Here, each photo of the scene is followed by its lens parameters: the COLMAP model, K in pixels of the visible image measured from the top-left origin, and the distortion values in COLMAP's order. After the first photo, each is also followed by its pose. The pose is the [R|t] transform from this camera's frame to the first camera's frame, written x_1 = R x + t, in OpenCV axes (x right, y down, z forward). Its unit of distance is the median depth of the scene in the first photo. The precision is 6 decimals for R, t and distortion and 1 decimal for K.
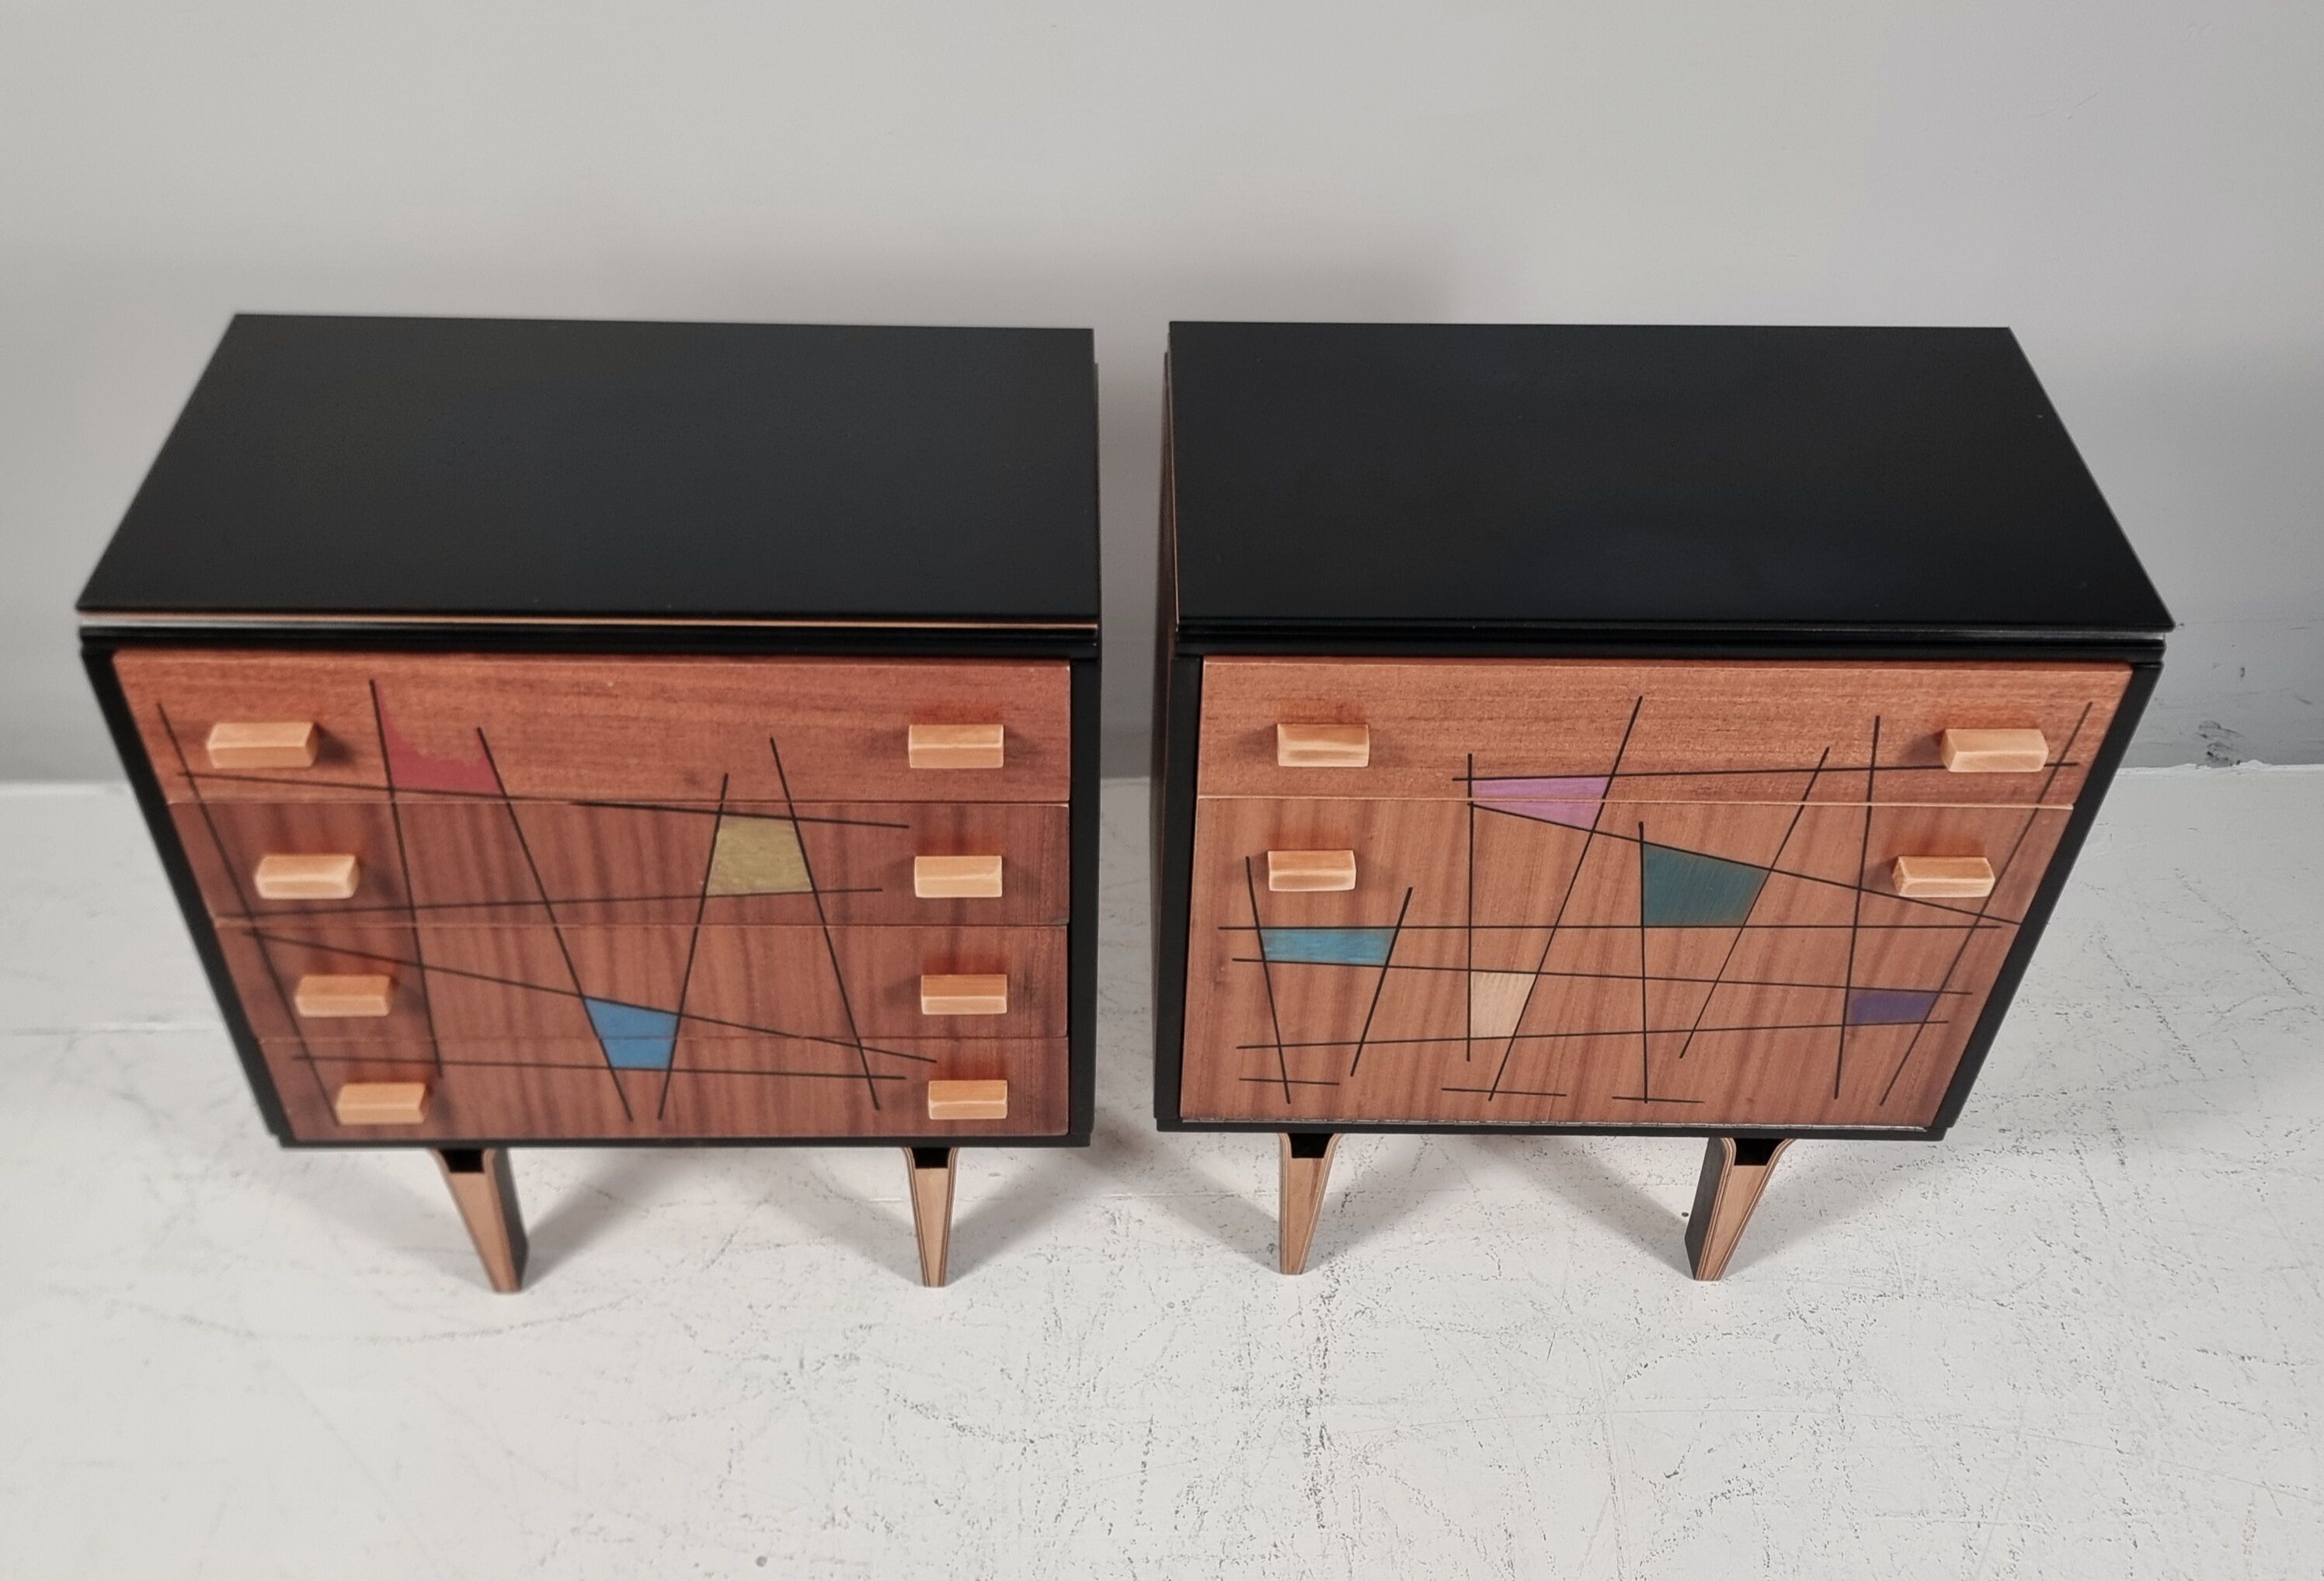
lens RADIAL K [[2116.4, 0, 1156.1], [0, 2116.4, 849.9], [0, 0, 1]] dist [0.060527, 0.000000]
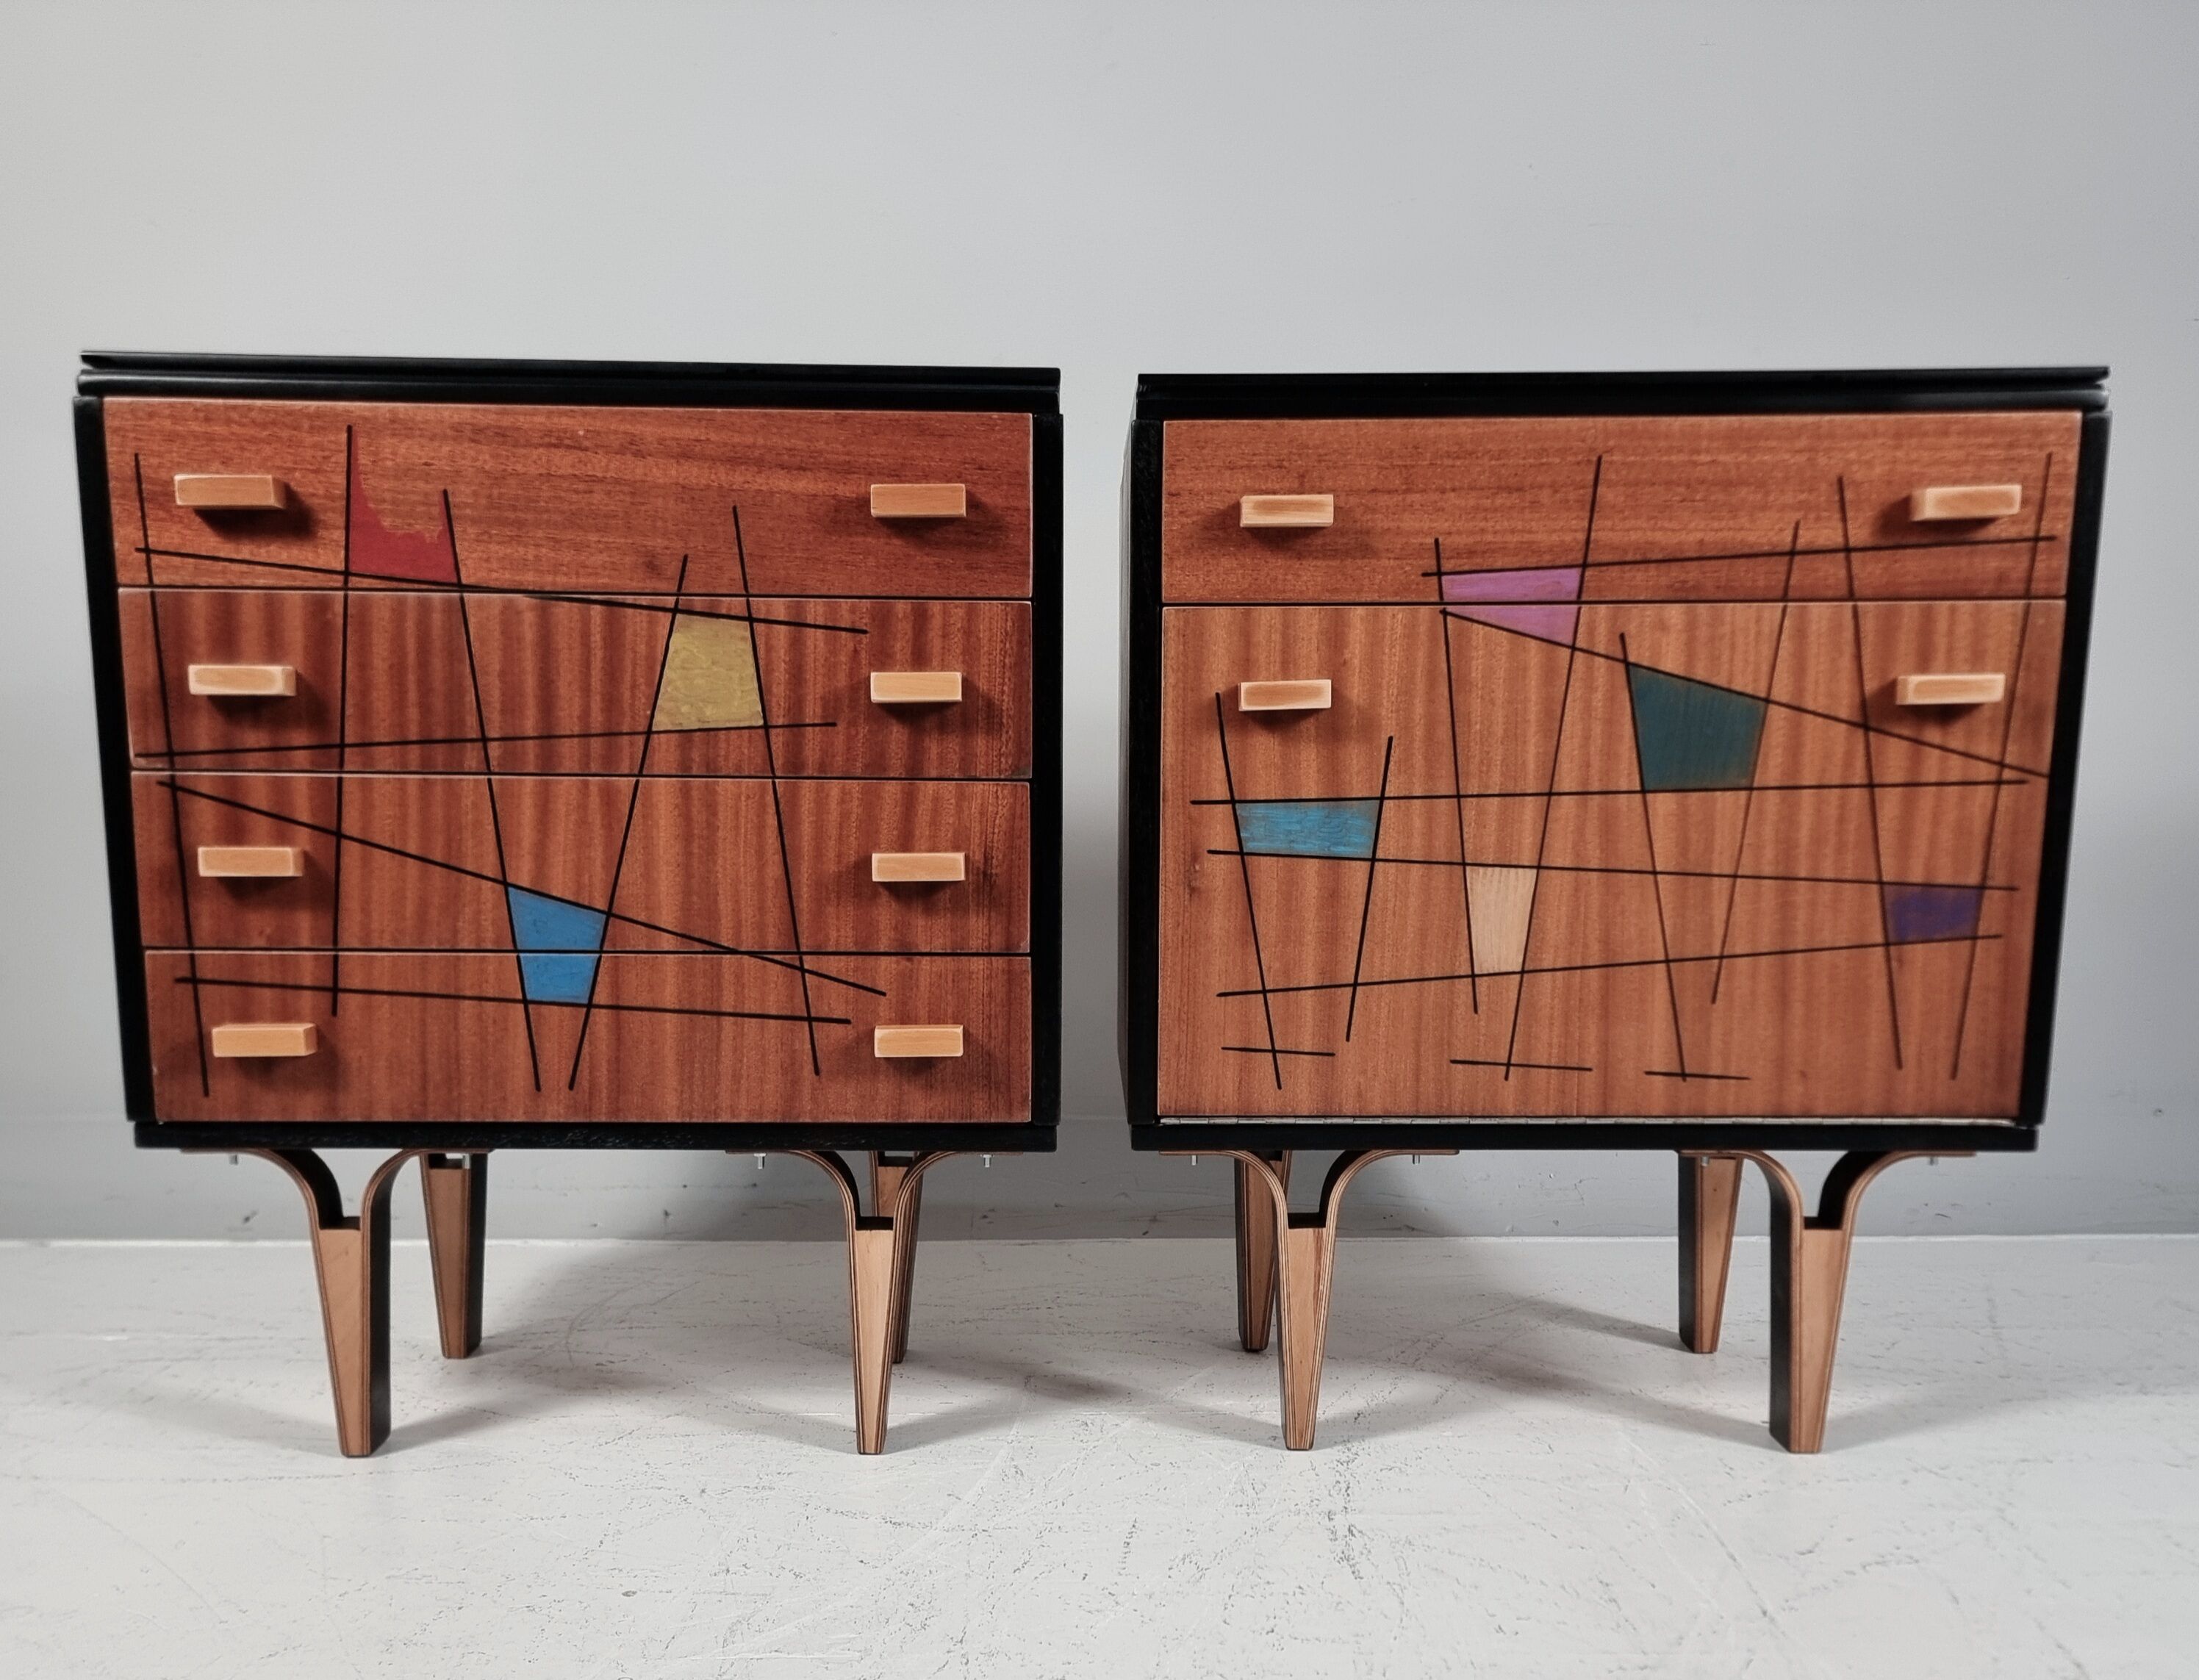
lens RADIAL K [[1993.0, 0, 1089.4], [0, 1993.0, 1105.2], [0, 0, 1]] dist [0.048933, 0.000000]
pose [[0.999723, -0.021694, -0.009083, -0.010754], [0.013023, 0.832219, -0.554294, 0.654628], [0.019584, 0.554022, 0.832271, 0.344140]]
